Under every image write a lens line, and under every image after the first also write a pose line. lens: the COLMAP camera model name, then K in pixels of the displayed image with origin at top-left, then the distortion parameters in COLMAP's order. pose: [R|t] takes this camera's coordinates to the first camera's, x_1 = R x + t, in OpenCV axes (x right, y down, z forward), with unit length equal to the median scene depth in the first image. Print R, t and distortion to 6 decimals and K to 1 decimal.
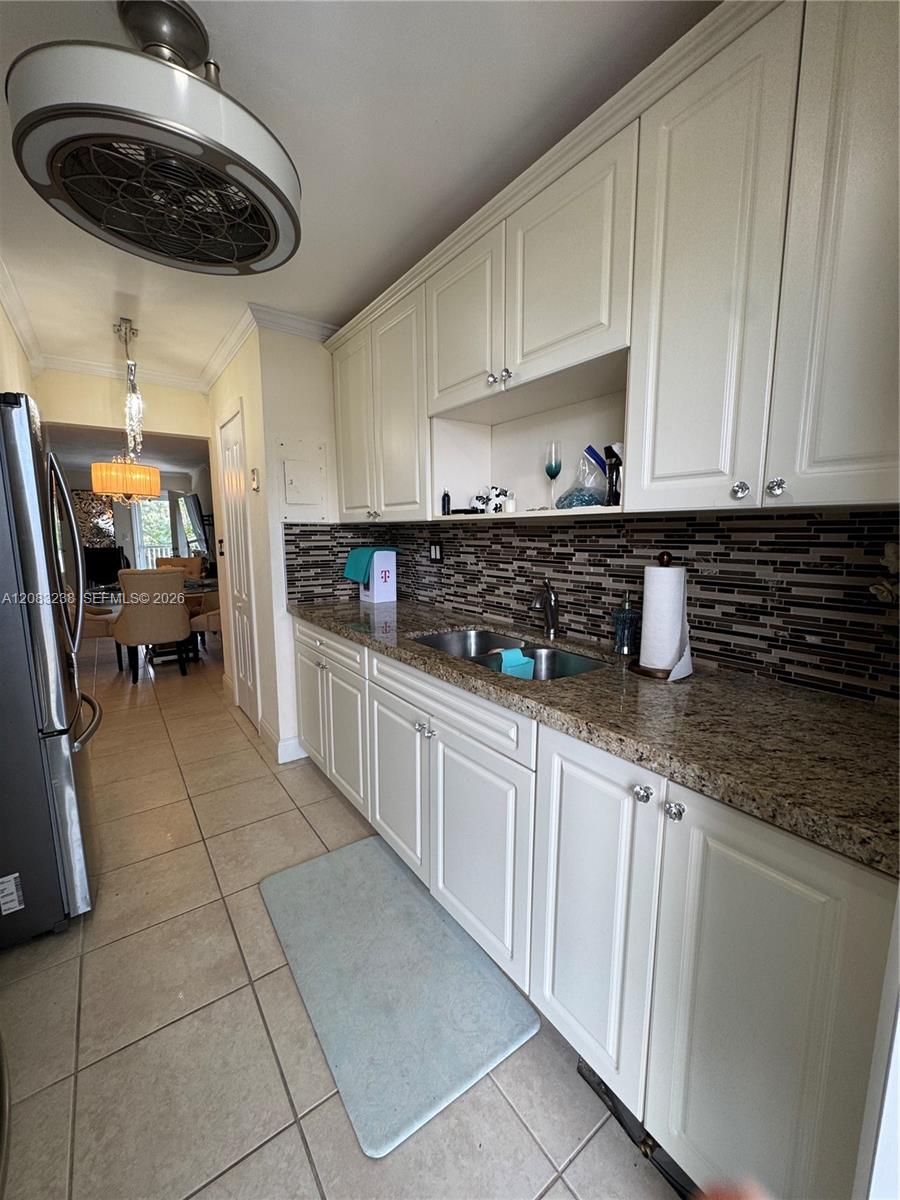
lens RADIAL K [[478.2, 0, 450.1], [0, 478.2, 598.9], [0, 0, 1]] dist [-0.004542, 0.000803]
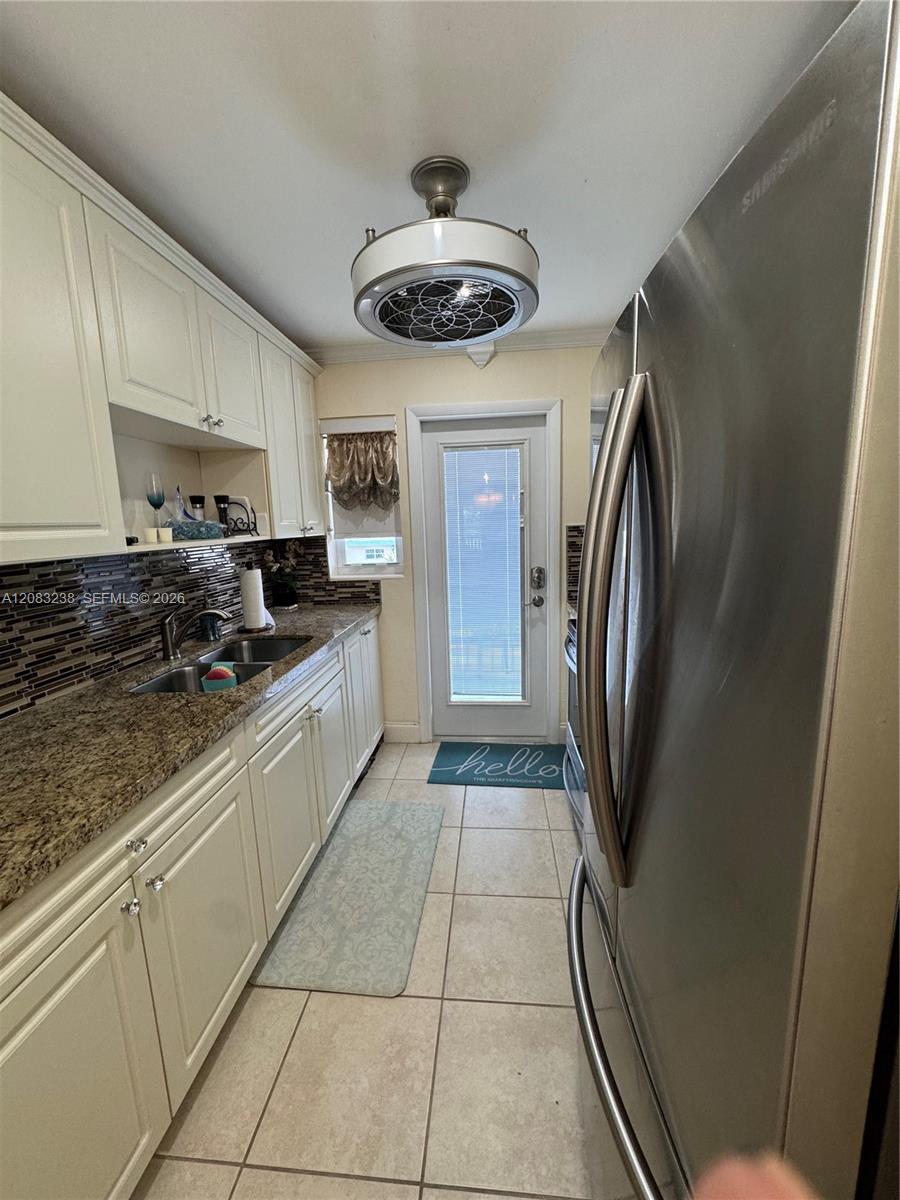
lens RADIAL K [[478.2, 0, 449.9], [0, 478.2, 600.2], [0, 0, 1]] dist [-0.004542, 0.000803]
pose [[-0.752000, -0.081423, 0.654115, -0.732720], [0.126582, 0.956034, 0.264529, -0.192458], [-0.646895, 0.281725, -0.708631, 1.042271]]
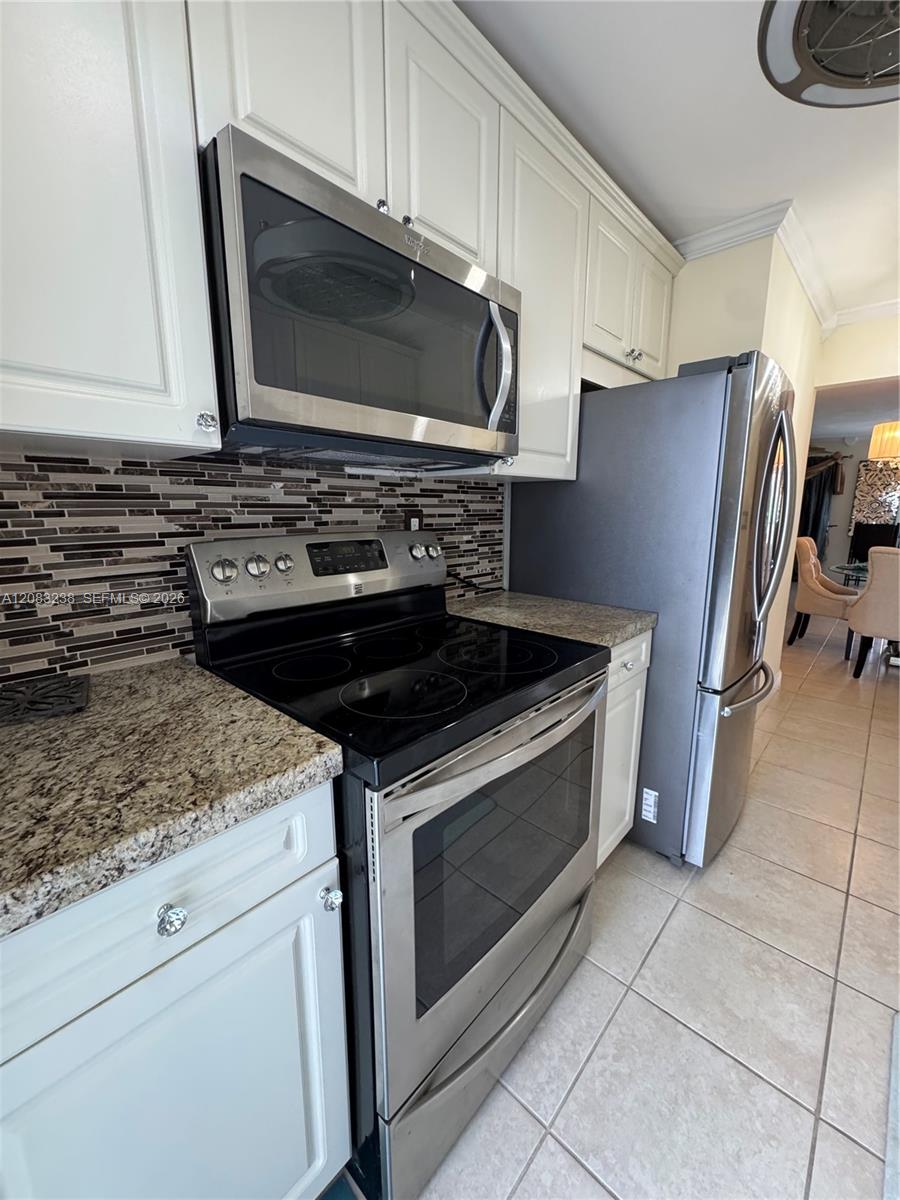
lens RADIAL K [[478.2, 0, 452.0], [0, 478.2, 598.8], [0, 0, 1]] dist [-0.004542, 0.000803]
pose [[0.199330, 0.184929, -0.962325, 0.012909], [-0.140047, 0.977327, 0.158803, 0.000863], [0.969873, 0.103116, 0.220709, 0.135687]]
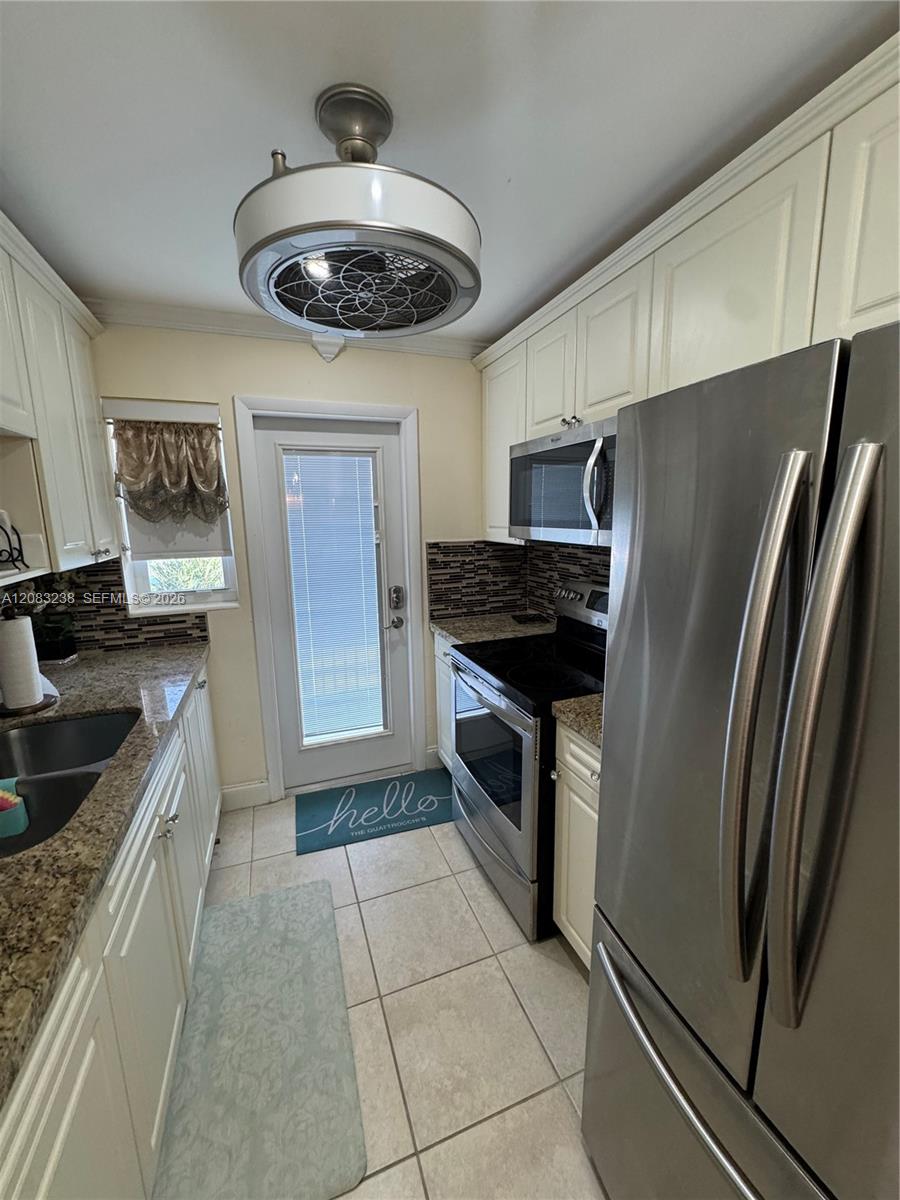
lens RADIAL K [[478.2, 0, 451.7], [0, 478.2, 599.2], [0, 0, 1]] dist [-0.004542, 0.000803]
pose [[-0.965541, -0.030449, 0.258462, -0.507023], [0.052927, 0.949403, 0.309568, -0.238573], [-0.254811, 0.312581, -0.915076, 1.020992]]
